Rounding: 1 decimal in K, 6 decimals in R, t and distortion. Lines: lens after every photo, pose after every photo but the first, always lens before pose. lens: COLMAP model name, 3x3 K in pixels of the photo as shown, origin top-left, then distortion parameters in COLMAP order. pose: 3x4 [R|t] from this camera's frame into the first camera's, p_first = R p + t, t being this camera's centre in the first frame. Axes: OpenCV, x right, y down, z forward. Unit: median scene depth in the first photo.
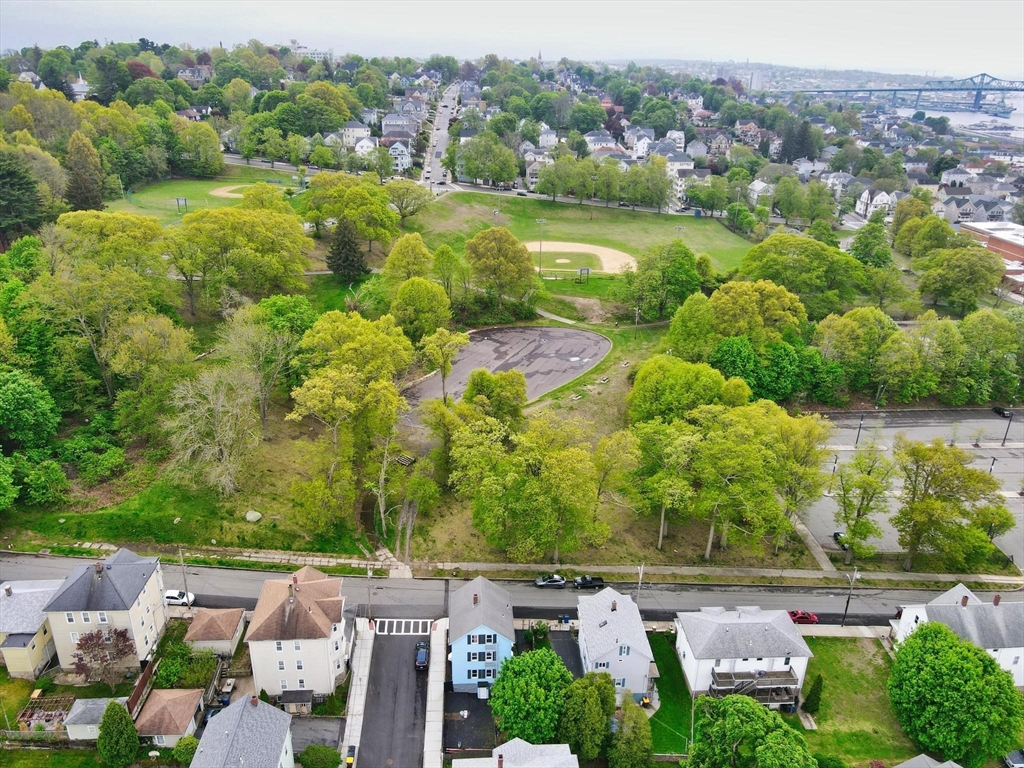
lens RADIAL K [[748.4, 0, 512.0], [0, 748.4, 384.0], [0, 0, 1]] dist [0.026261, 0.009078]
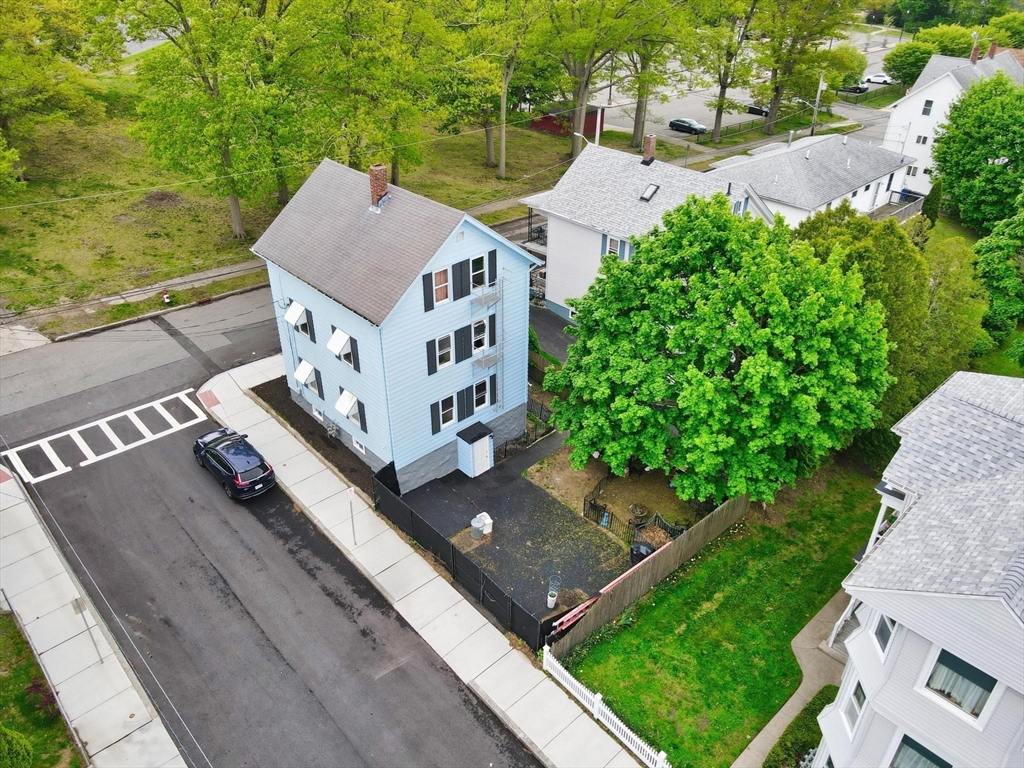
lens RADIAL K [[748.4, 0, 512.0], [0, 748.4, 384.0], [0, 0, 1]] dist [0.026261, 0.009078]
pose [[0.775025, -0.367189, 0.514304, -0.129566], [0.270739, 0.928322, 0.254790, 0.204667], [-0.570996, -0.058227, 0.818885, 0.491393]]
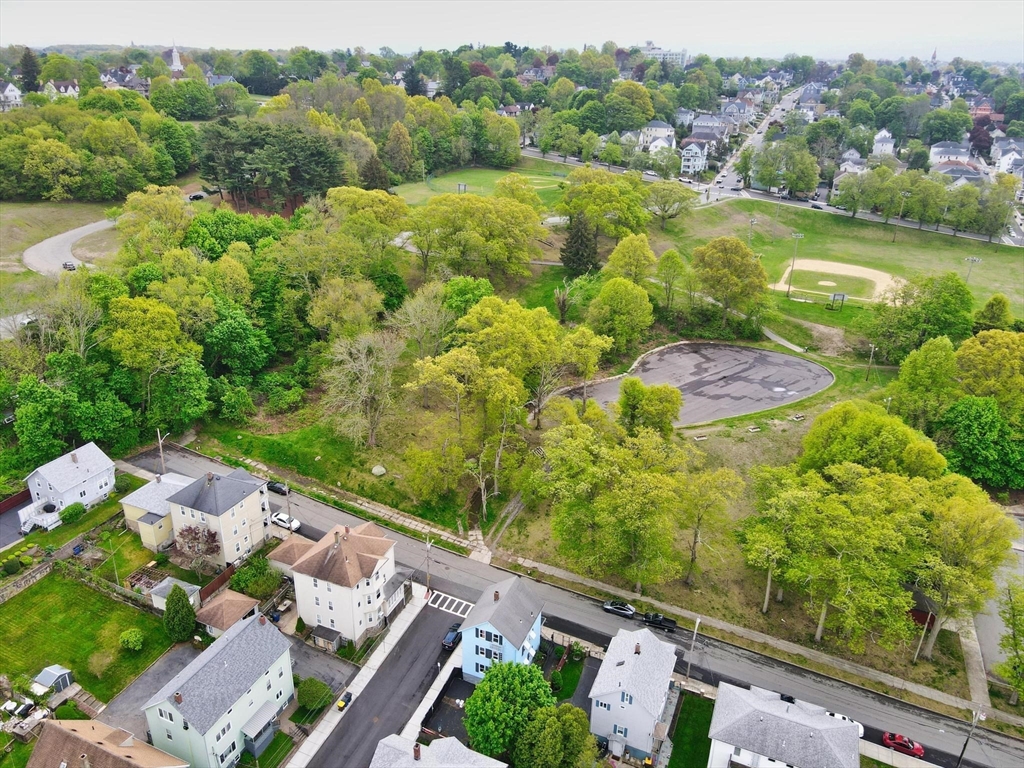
lens RADIAL K [[754.4, 0, 512.0], [0, 754.4, 384.0], [0, 0, 1]] dist [0.022532, 0.004783]
pose [[0.898749, 0.177865, -0.400768, 0.218050], [-0.179666, 0.983160, 0.033424, -0.017242], [0.399964, 0.041964, 0.915570, 0.056860]]
